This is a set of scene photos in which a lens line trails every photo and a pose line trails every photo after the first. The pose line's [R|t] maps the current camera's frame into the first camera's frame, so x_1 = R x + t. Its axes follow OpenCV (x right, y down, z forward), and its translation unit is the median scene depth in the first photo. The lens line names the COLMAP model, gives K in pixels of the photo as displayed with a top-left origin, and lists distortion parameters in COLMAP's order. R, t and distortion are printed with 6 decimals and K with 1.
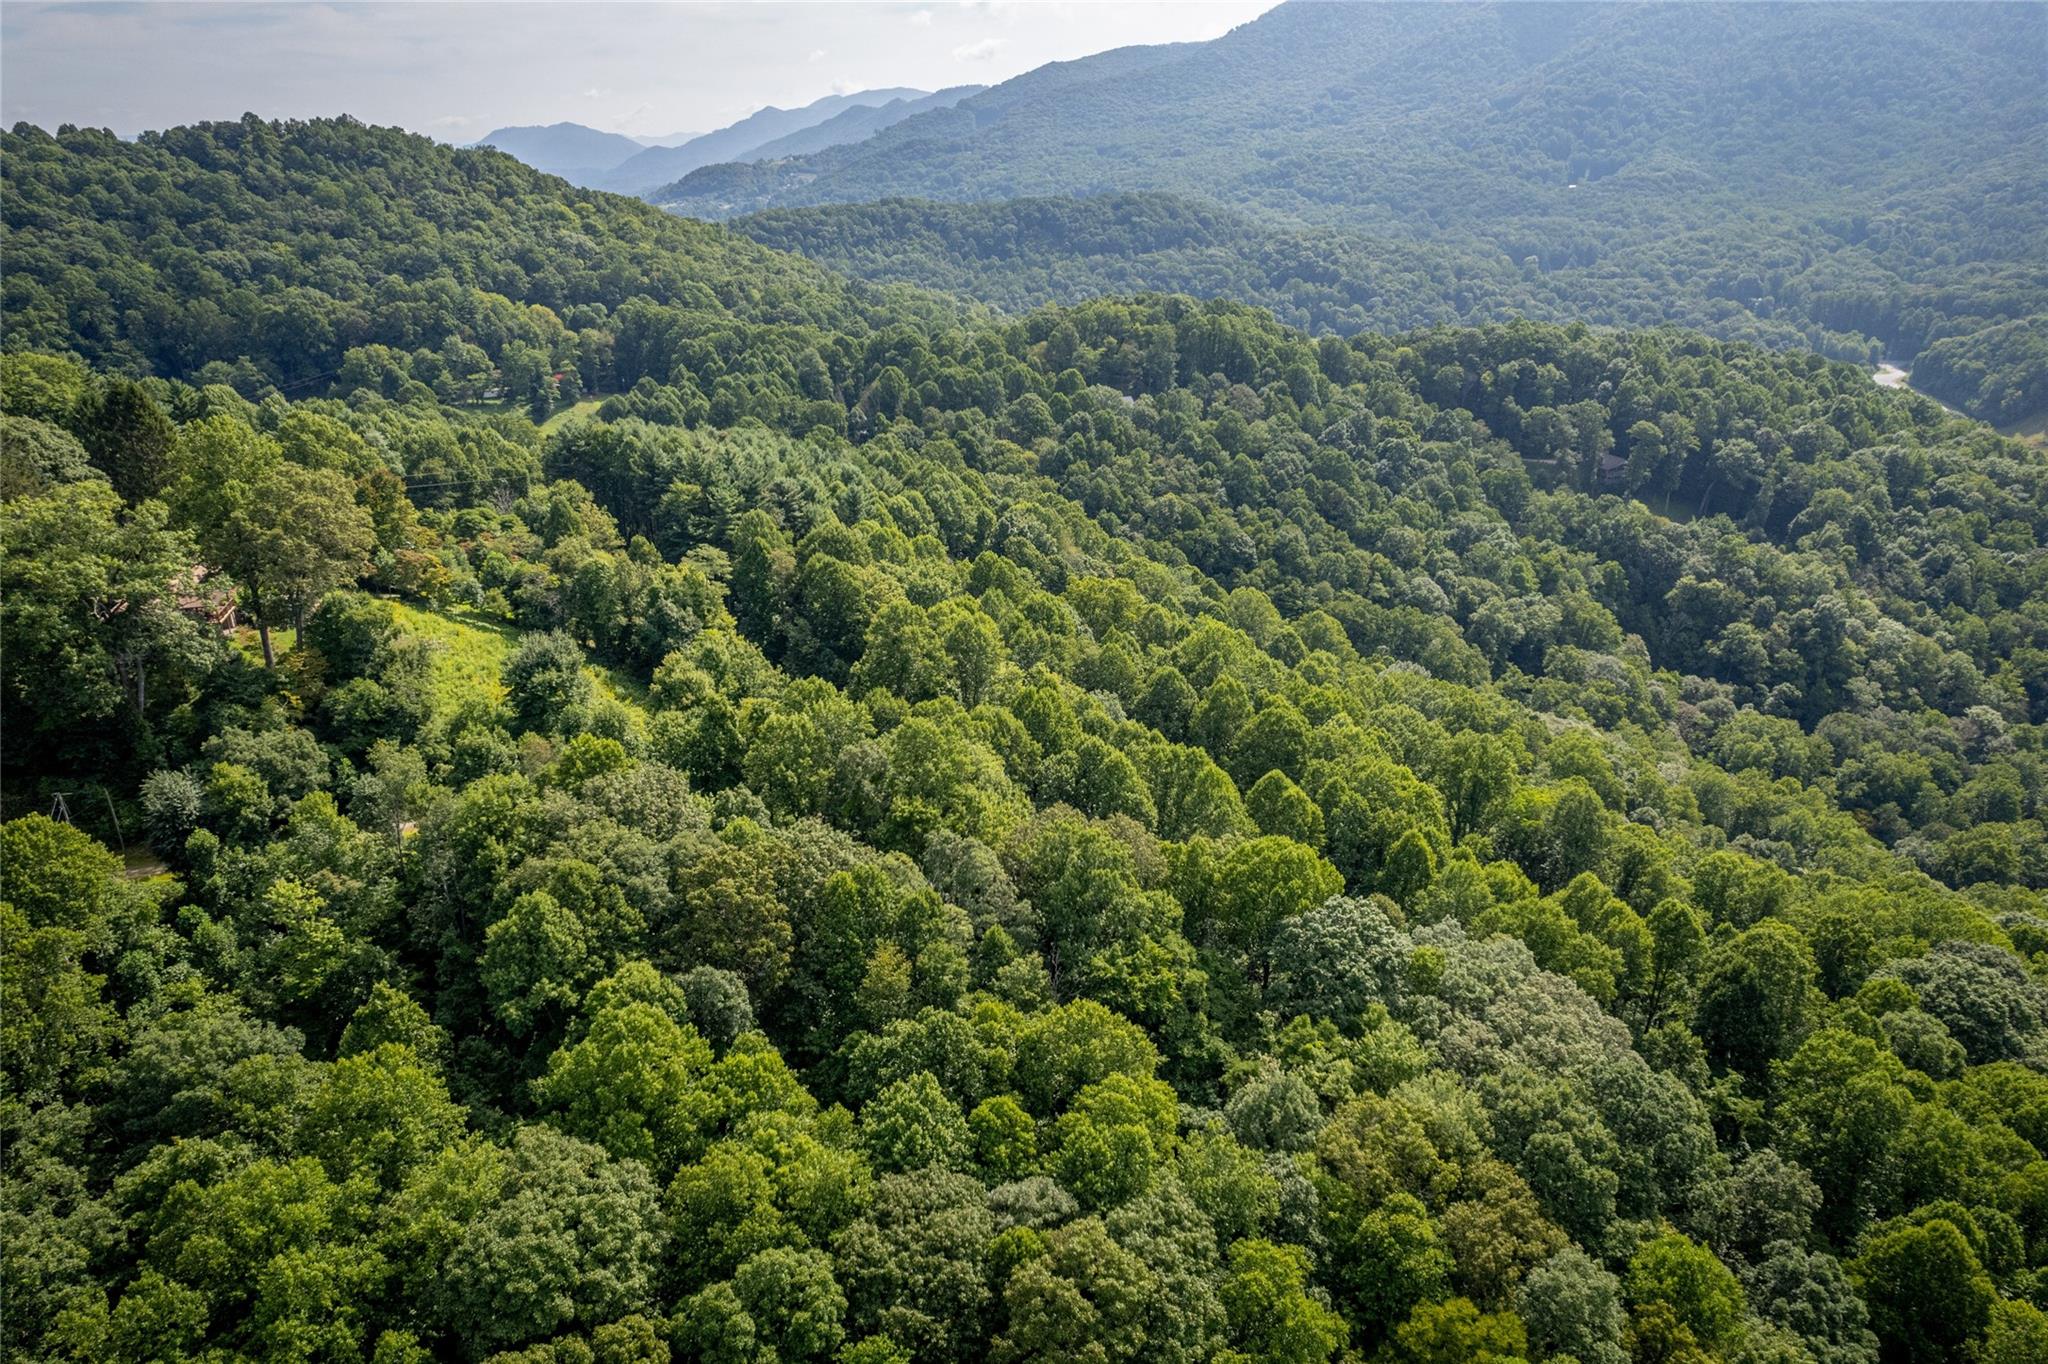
lens RADIAL K [[1306.9, 0, 1026.5], [0, 1306.9, 684.8], [0, 0, 1]] dist [-0.049522, 0.045159]
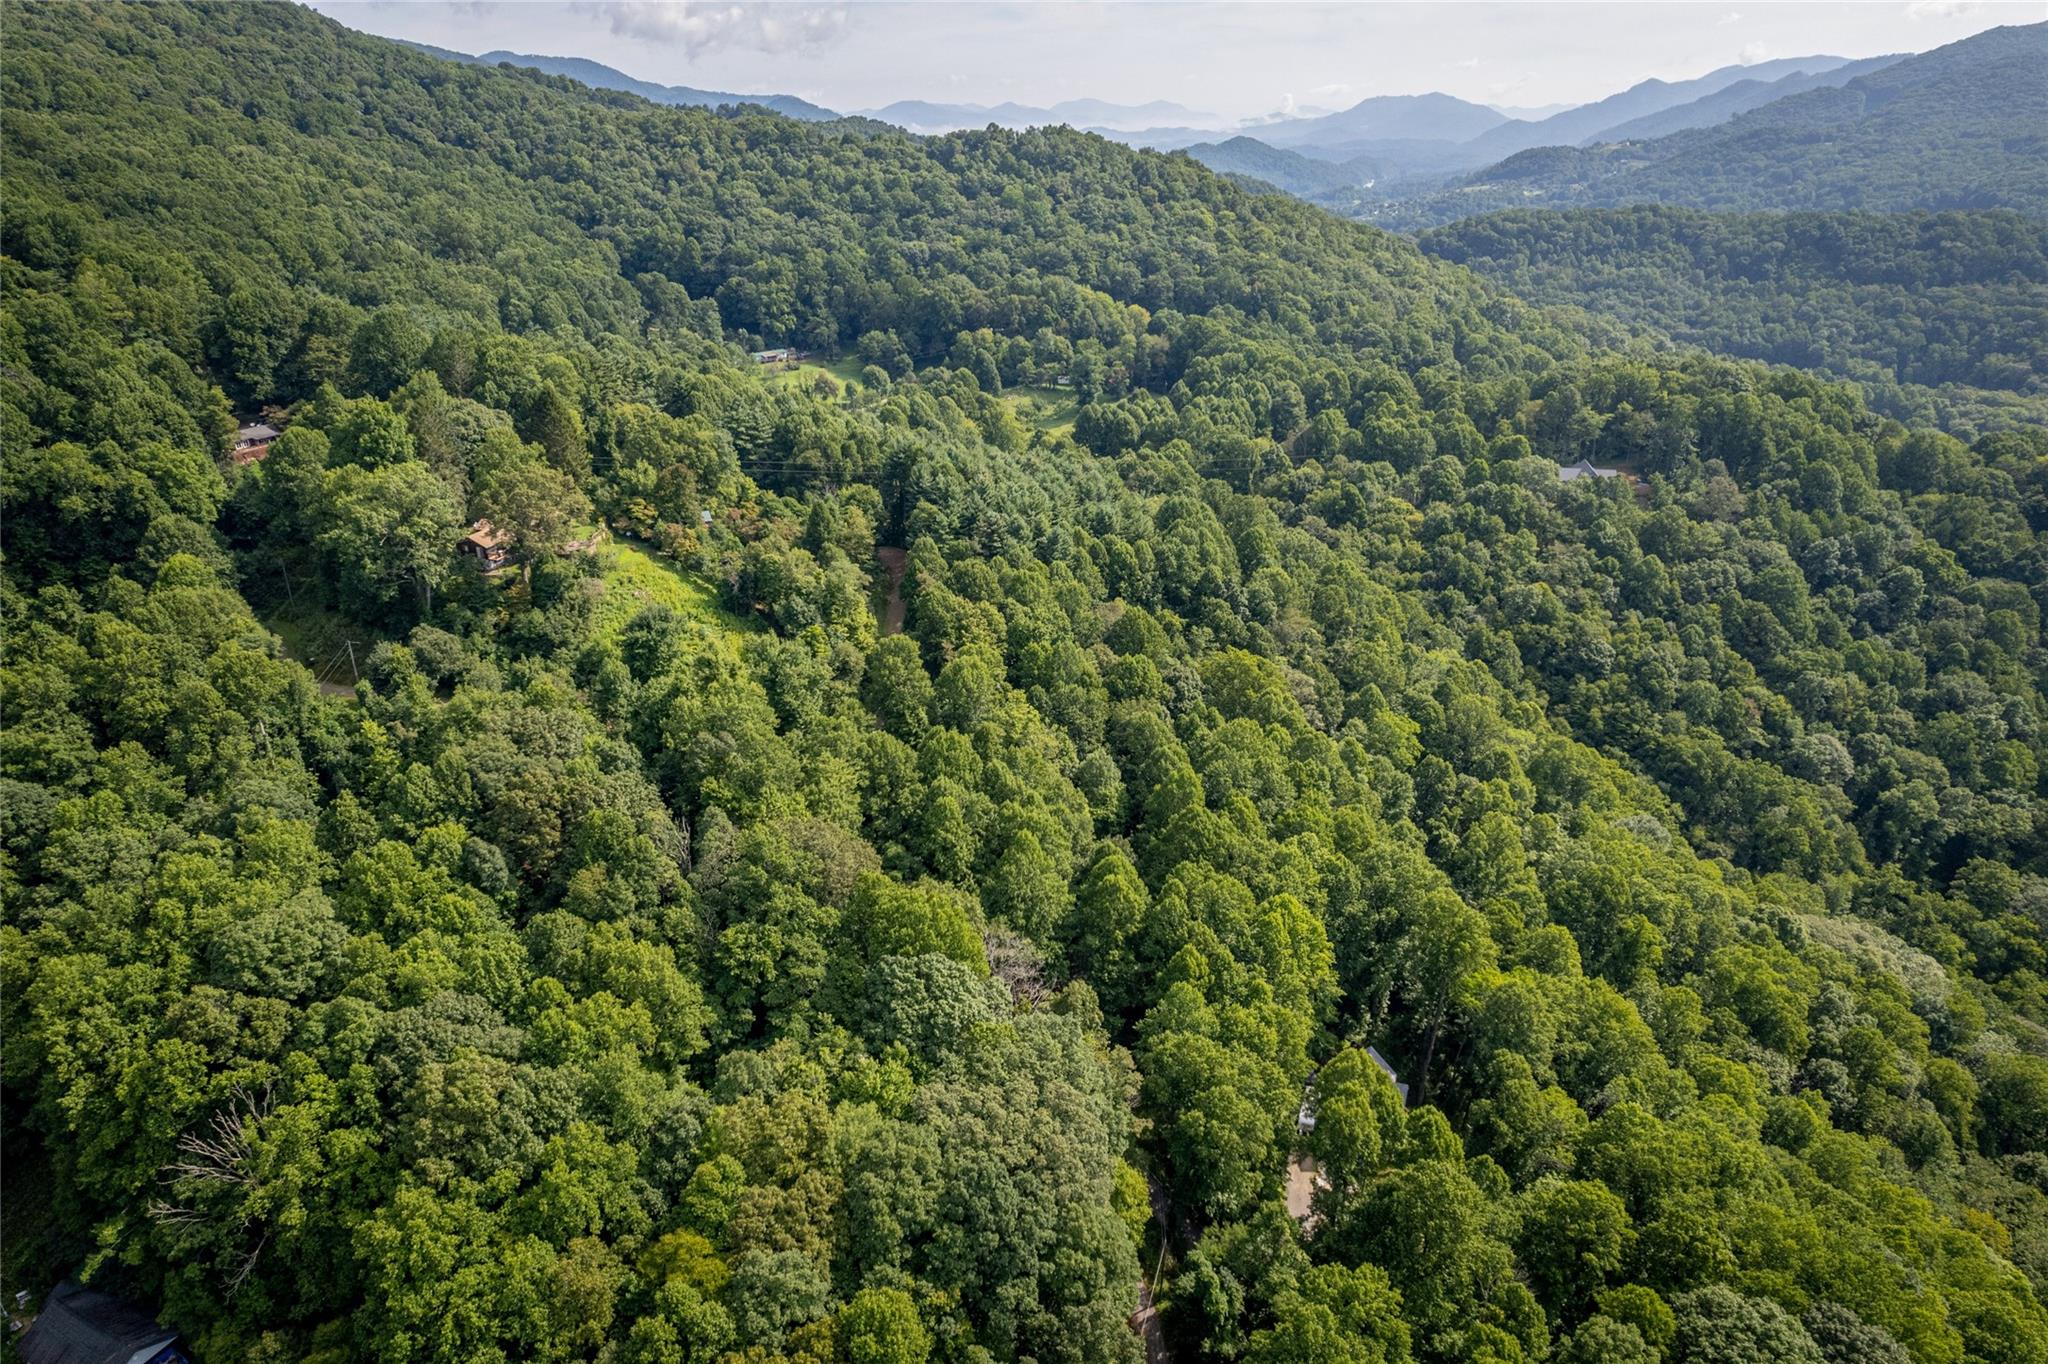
lens RADIAL K [[1306.9, 0, 1034.7], [0, 1306.9, 691.1], [0, 0, 1]] dist [-0.049522, 0.045159]
pose [[0.826905, 0.236179, -0.510340, 0.261785], [-0.223562, 0.970796, 0.087034, -0.059313], [0.515992, 0.042124, 0.855557, 0.000959]]
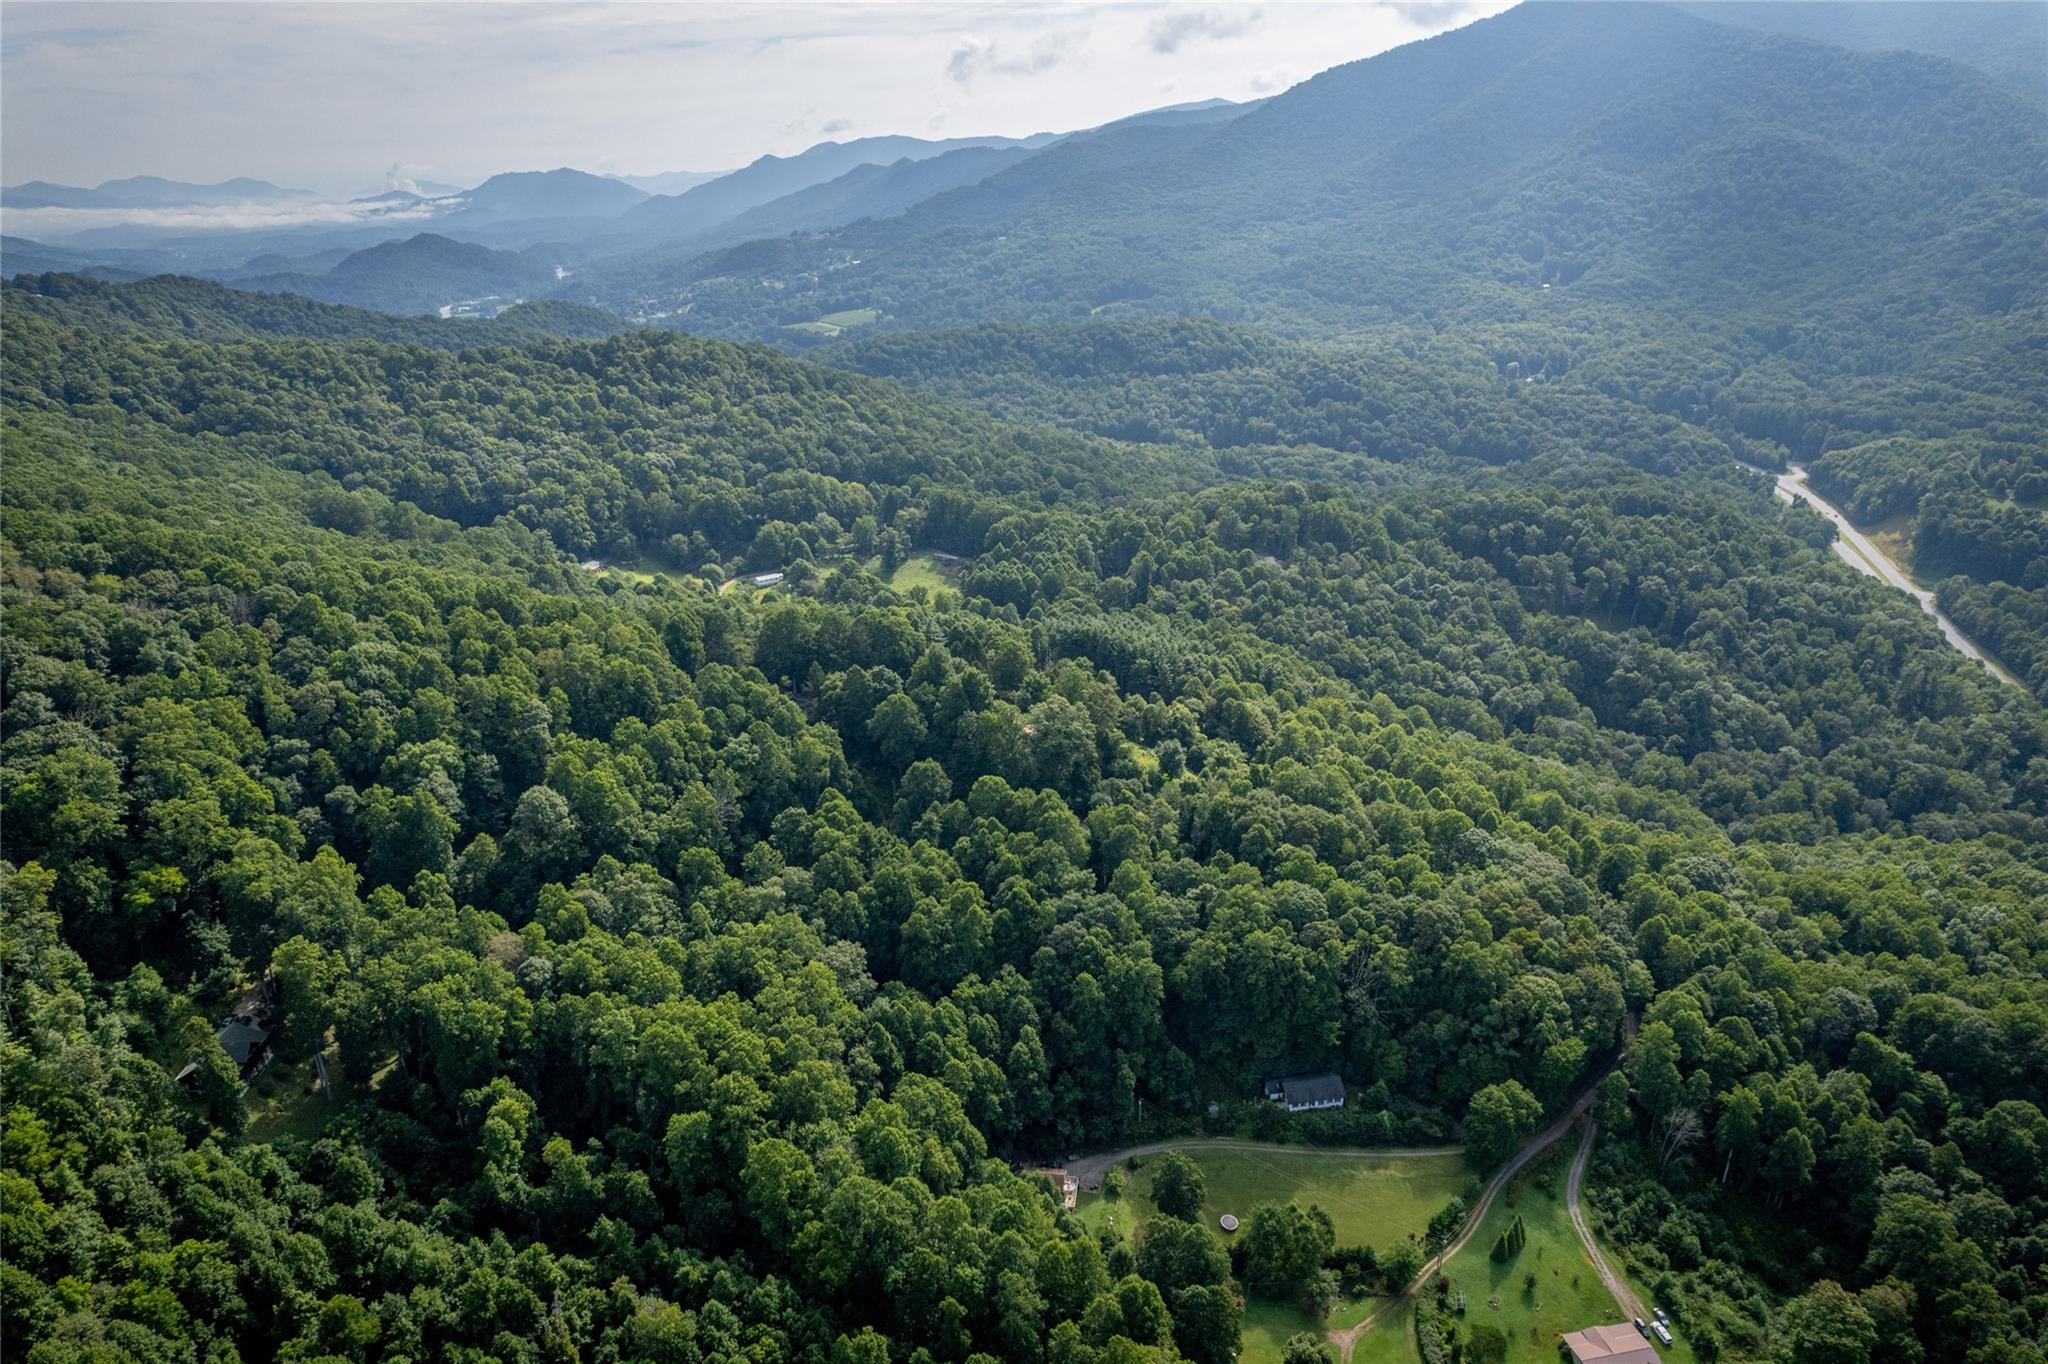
lens RADIAL K [[1306.9, 0, 1037.9], [0, 1306.9, 683.8], [0, 0, 1]] dist [-0.049522, 0.045159]
pose [[0.999748, -0.011306, 0.019381, -0.253361], [0.011742, 0.999677, -0.022553, -0.035670], [-0.019120, 0.022775, 0.999558, -0.615379]]
